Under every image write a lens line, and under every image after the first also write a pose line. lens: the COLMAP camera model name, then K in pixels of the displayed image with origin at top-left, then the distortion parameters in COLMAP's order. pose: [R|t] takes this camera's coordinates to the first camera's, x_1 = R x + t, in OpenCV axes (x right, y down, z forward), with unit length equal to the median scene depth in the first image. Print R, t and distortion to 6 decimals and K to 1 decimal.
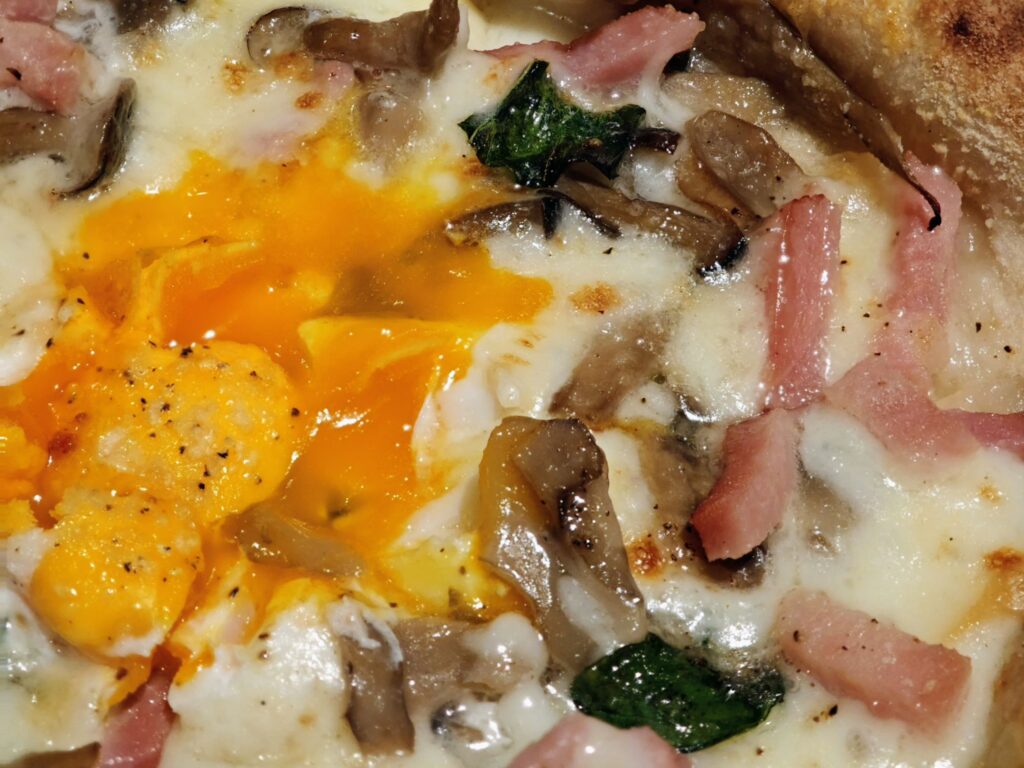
lens RADIAL K [[2190.5, 0, 517.0], [0, 2190.5, 386.8], [0, 0, 1]] dist [0.143018, 0.000000]
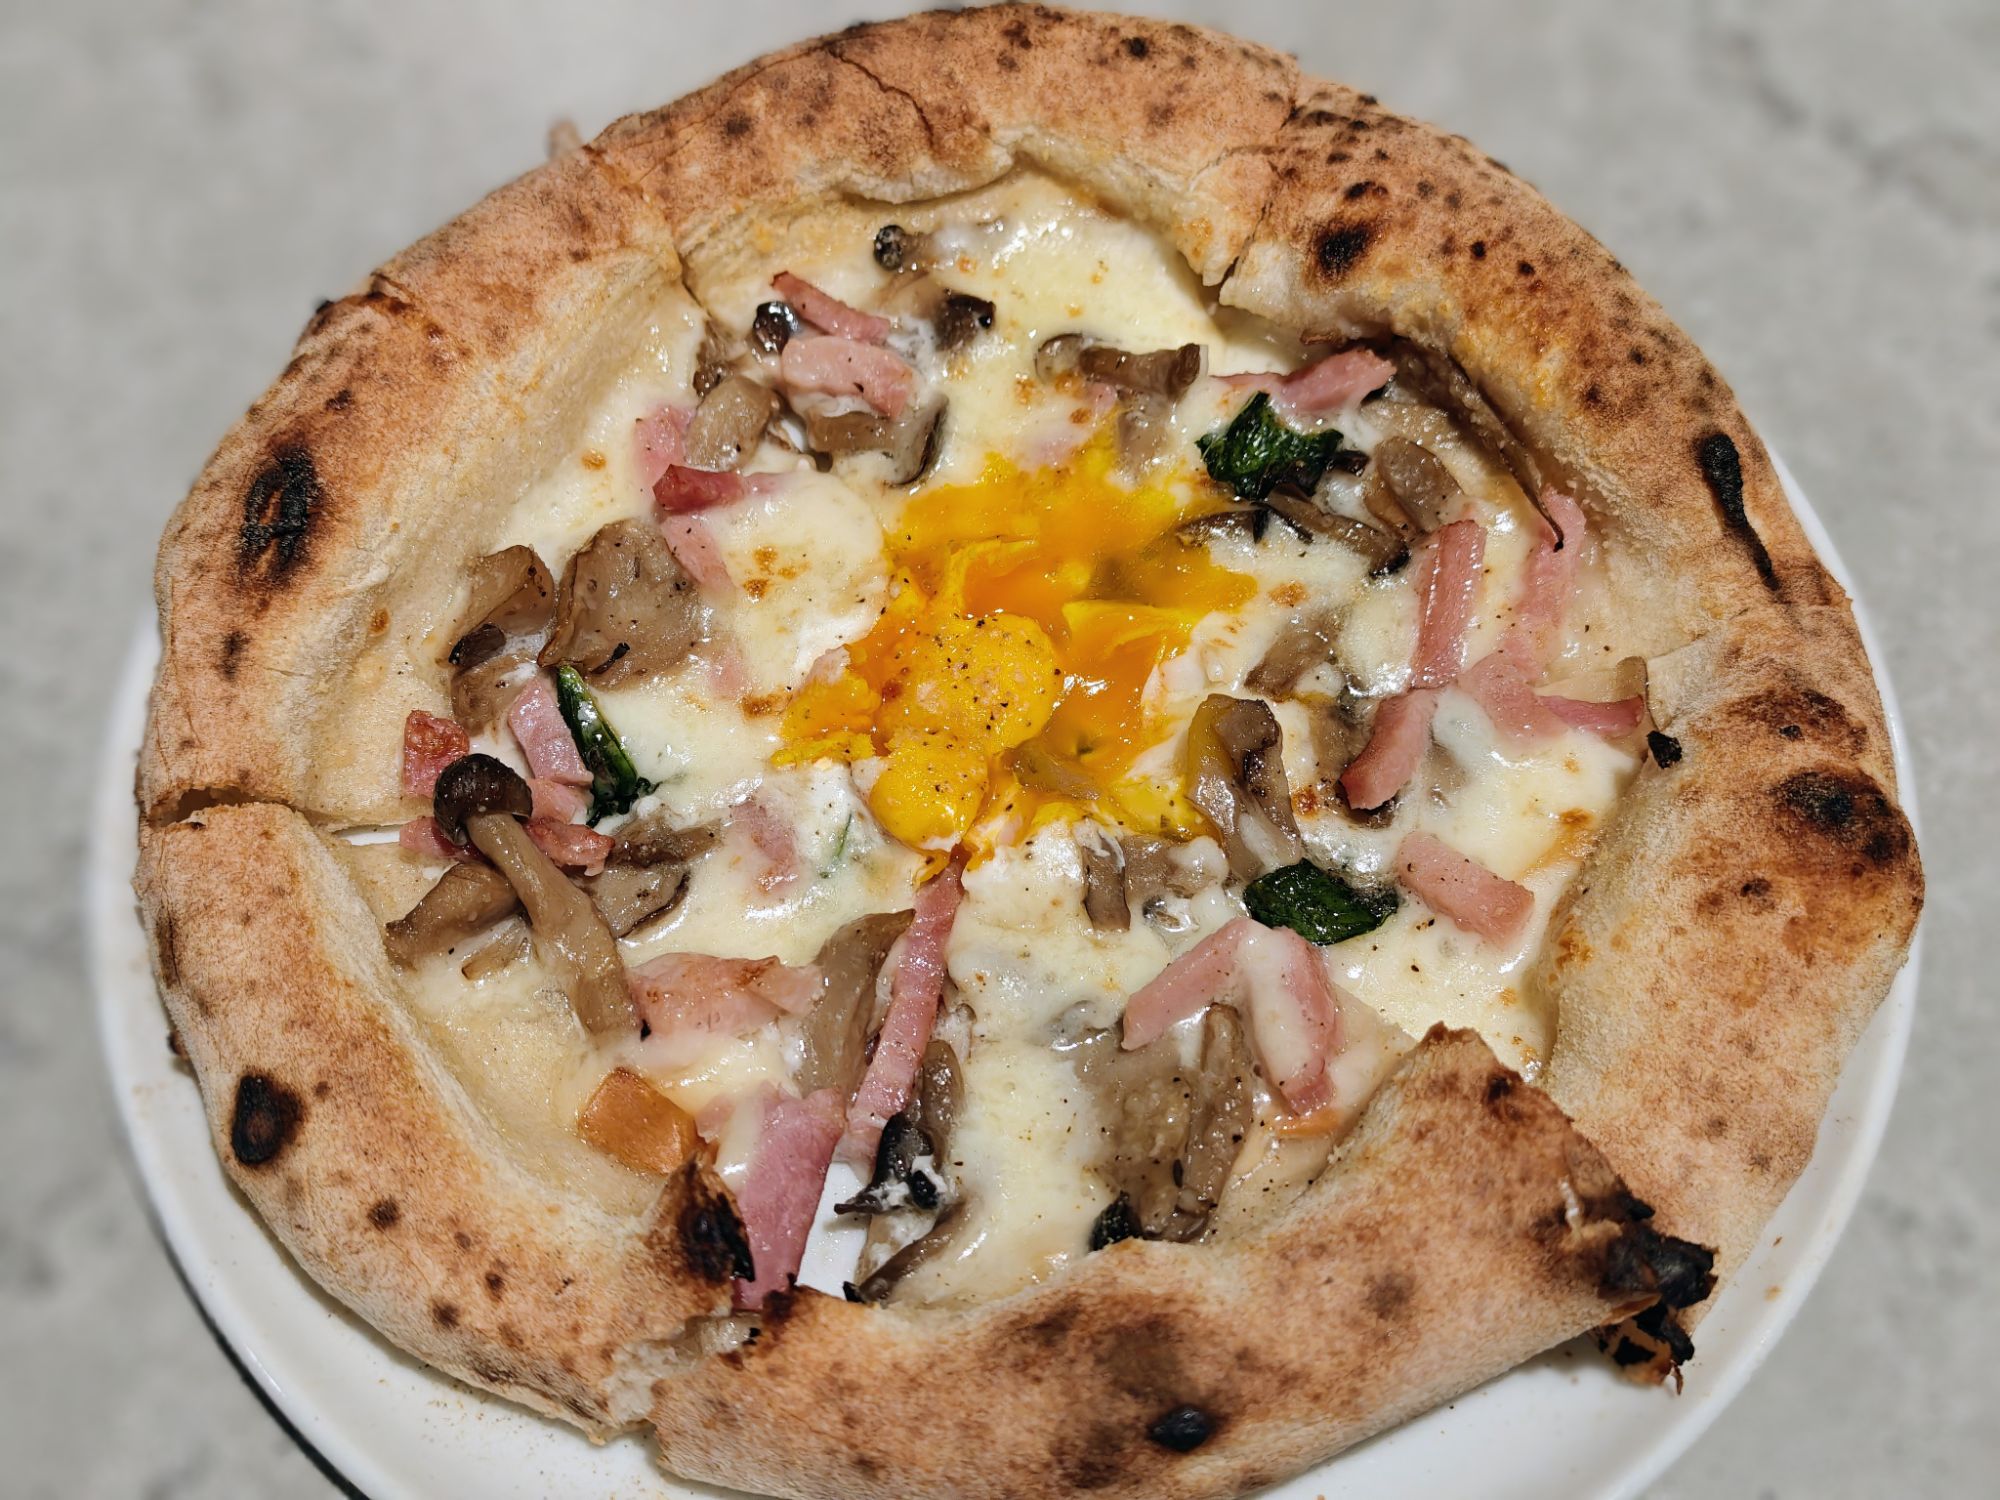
lens RADIAL K [[2707.5, 0, 986.8], [0, 2707.5, 741.2], [0, 0, 1]] dist [0.058601, 0.000000]
pose [[0.991919, 0.067420, -0.107476, 0.036472], [-0.051230, 0.987831, 0.146852, -0.181213], [0.116069, -0.140159, 0.983302, -0.626905]]
